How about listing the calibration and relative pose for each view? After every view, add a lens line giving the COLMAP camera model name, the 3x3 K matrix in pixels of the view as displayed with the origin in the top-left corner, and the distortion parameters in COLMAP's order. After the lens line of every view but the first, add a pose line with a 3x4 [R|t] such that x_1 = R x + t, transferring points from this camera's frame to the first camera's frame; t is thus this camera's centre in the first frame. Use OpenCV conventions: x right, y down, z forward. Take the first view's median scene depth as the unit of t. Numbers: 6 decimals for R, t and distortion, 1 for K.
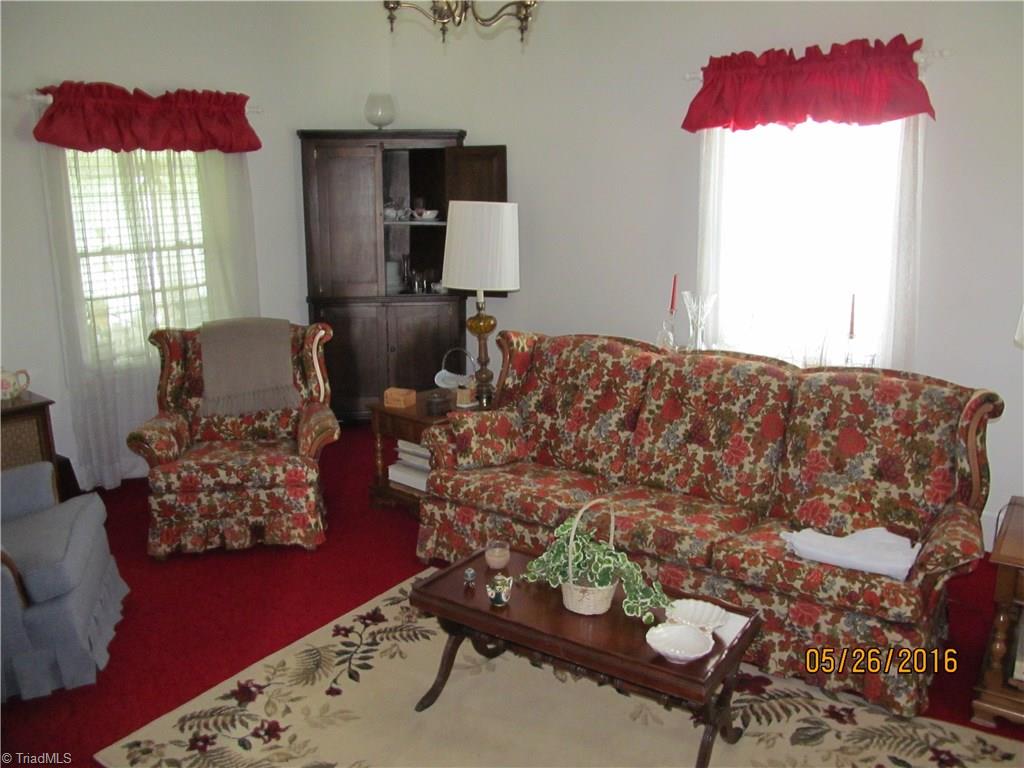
lens RADIAL K [[853.1, 0, 509.5], [0, 853.1, 379.9], [0, 0, 1]] dist [-0.056354, 0.015435]
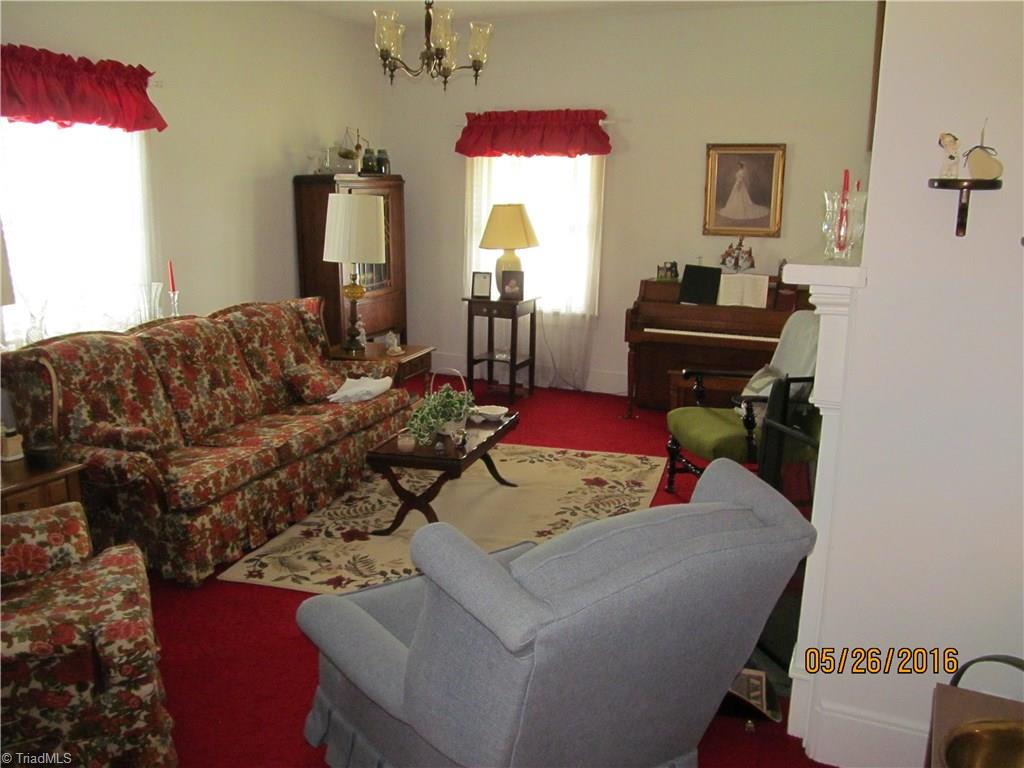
lens RADIAL K [[853.1, 0, 508.9], [0, 853.1, 384.3], [0, 0, 1]] dist [-0.056354, 0.015435]
pose [[-0.271484, -0.218544, 0.937302, -1.043765], [0.190119, 0.942510, 0.274826, -0.186926], [-0.943478, 0.252809, -0.214327, 0.851845]]
